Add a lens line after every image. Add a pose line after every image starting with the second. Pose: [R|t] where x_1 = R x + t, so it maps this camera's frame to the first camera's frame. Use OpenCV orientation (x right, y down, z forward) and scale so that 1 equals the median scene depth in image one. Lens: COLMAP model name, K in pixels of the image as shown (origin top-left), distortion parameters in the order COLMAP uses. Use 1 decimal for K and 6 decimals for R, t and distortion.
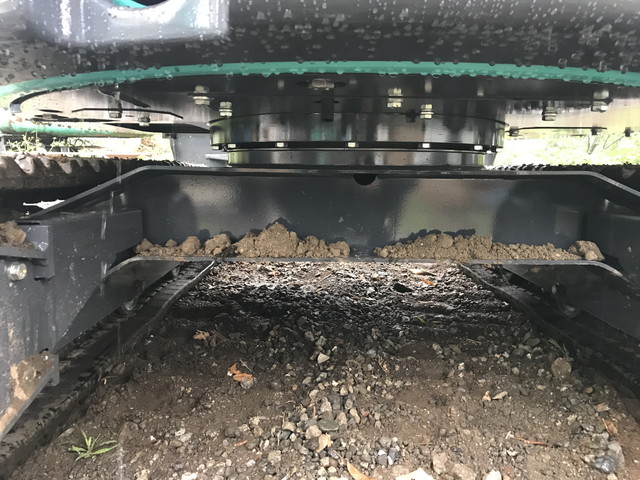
lens RADIAL K [[533.3, 0, 315.1], [0, 533.3, 227.5], [0, 0, 1]] dist [0.025509, -0.023199]
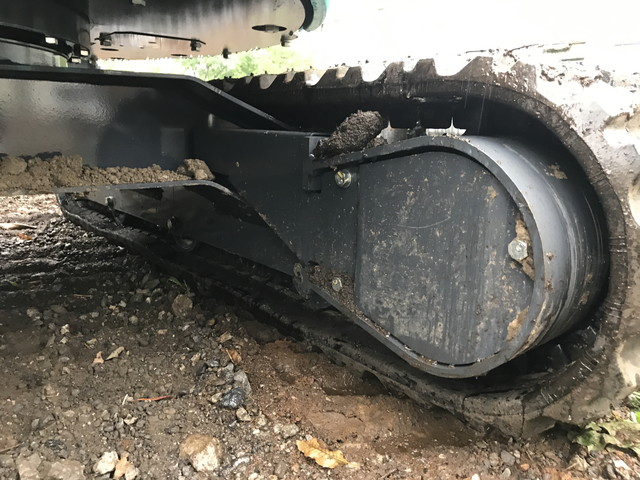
lens RADIAL K [[533.3, 0, 320.4], [0, 533.3, 239.3], [0, 0, 1]] dist [0.025509, -0.023199]
pose [[0.771093, -0.126178, 0.624095, 0.097402], [0.057303, 0.989943, 0.129344, 0.052347], [-0.634138, -0.063974, 0.770568, 0.177607]]
